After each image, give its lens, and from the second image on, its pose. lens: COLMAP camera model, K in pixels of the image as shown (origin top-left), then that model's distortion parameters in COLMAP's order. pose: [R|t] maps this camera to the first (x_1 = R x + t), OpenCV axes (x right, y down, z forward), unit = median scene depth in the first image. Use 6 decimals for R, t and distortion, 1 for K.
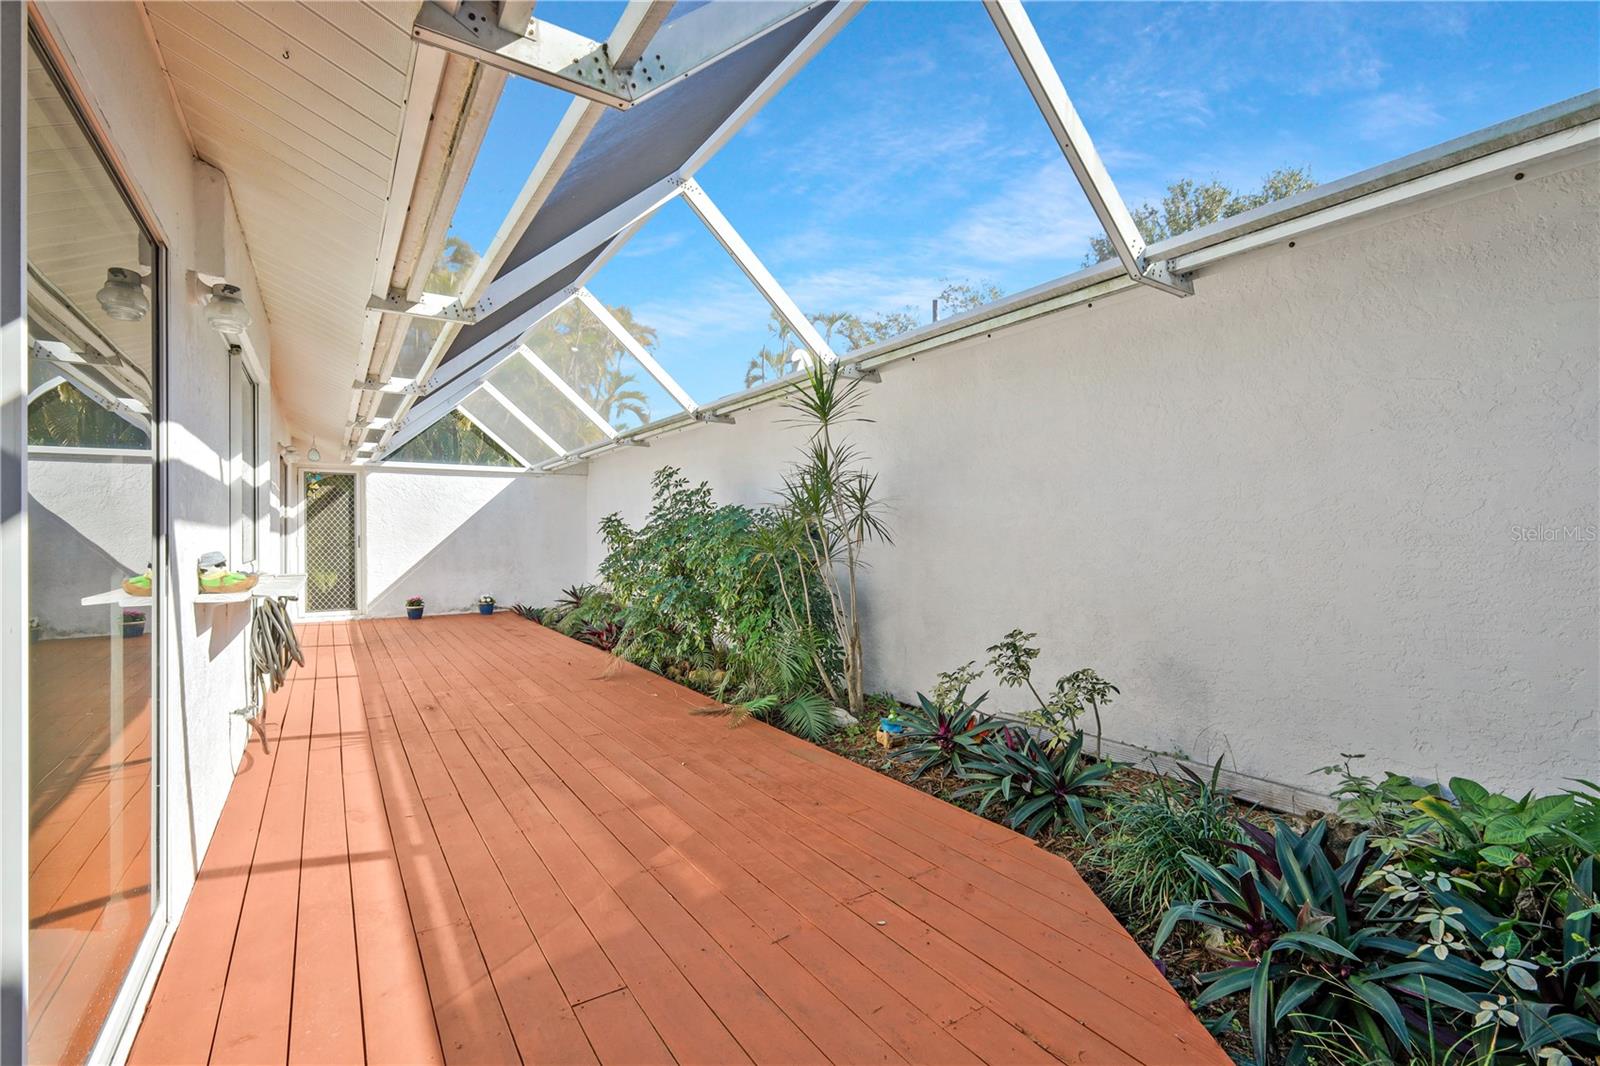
lens RADIAL K [[713.5, 0, 802.1], [0, 713.5, 527.8], [0, 0, 1]] dist [0.004448, 0.000454]
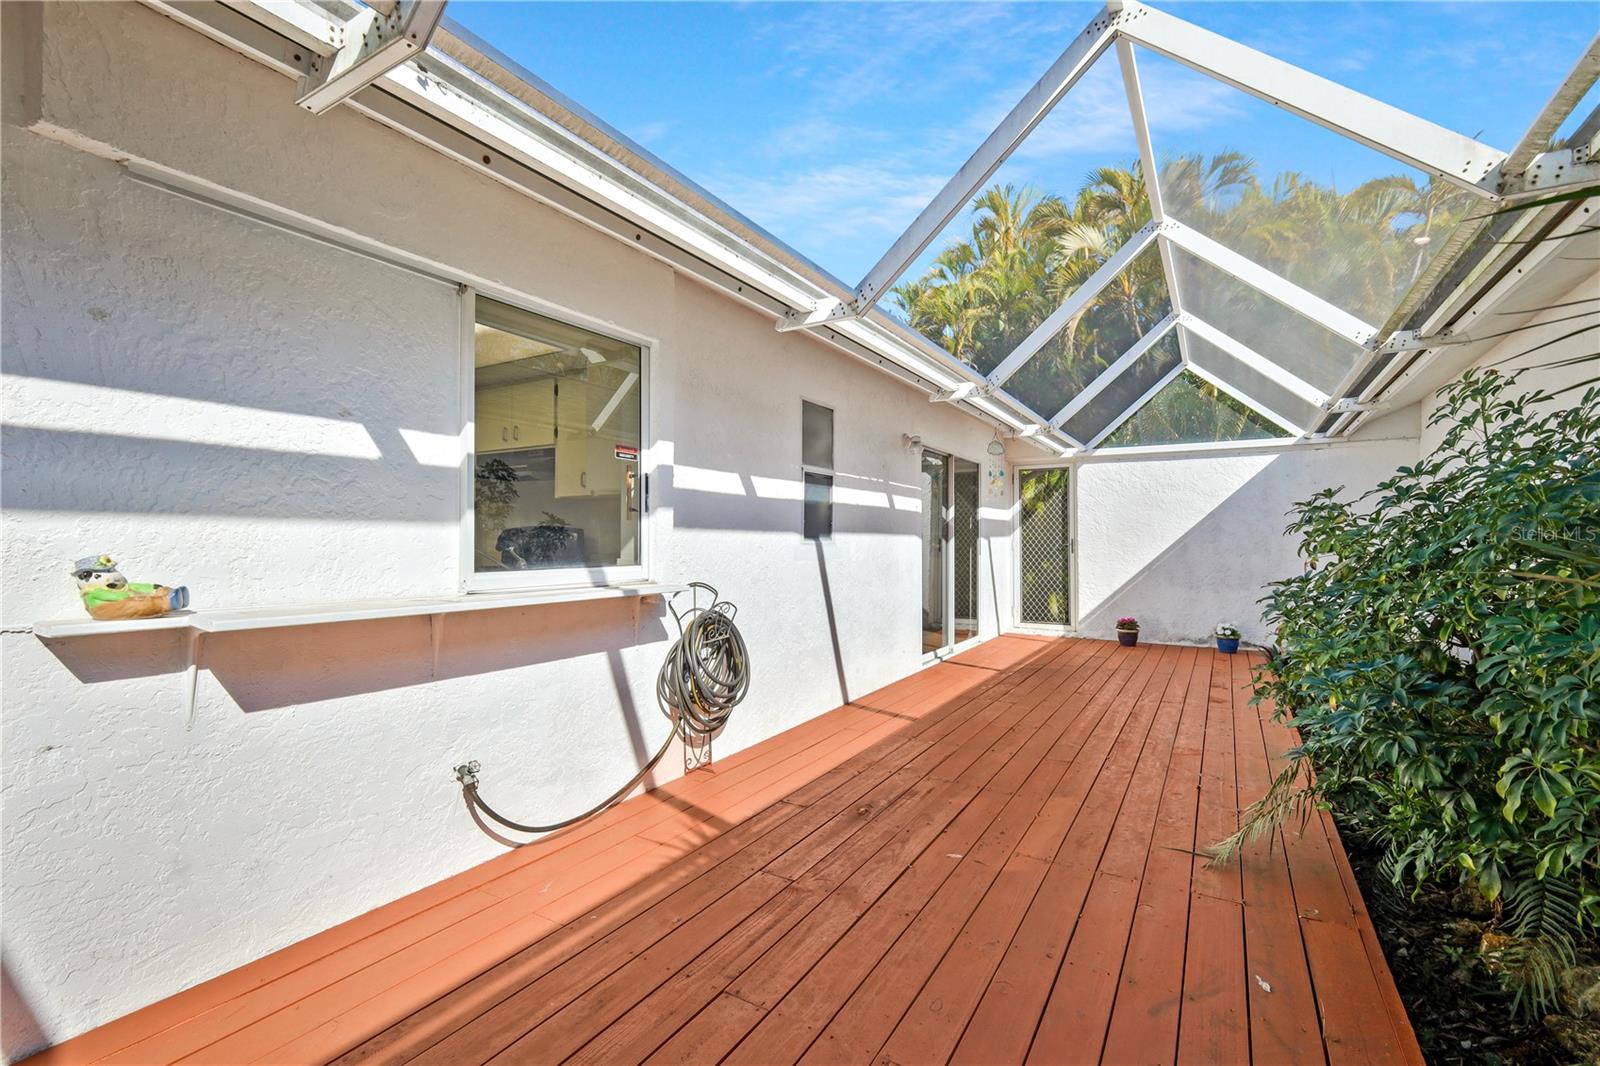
lens RADIAL K [[713.5, 0, 802.1], [0, 713.5, 527.8], [0, 0, 1]] dist [0.004448, 0.000454]
pose [[0.432149, -0.011149, -0.901733, 0.010420], [0.004098, 0.999938, -0.010400, 0.005238], [0.901793, 0.000799, 0.432167, 0.339882]]
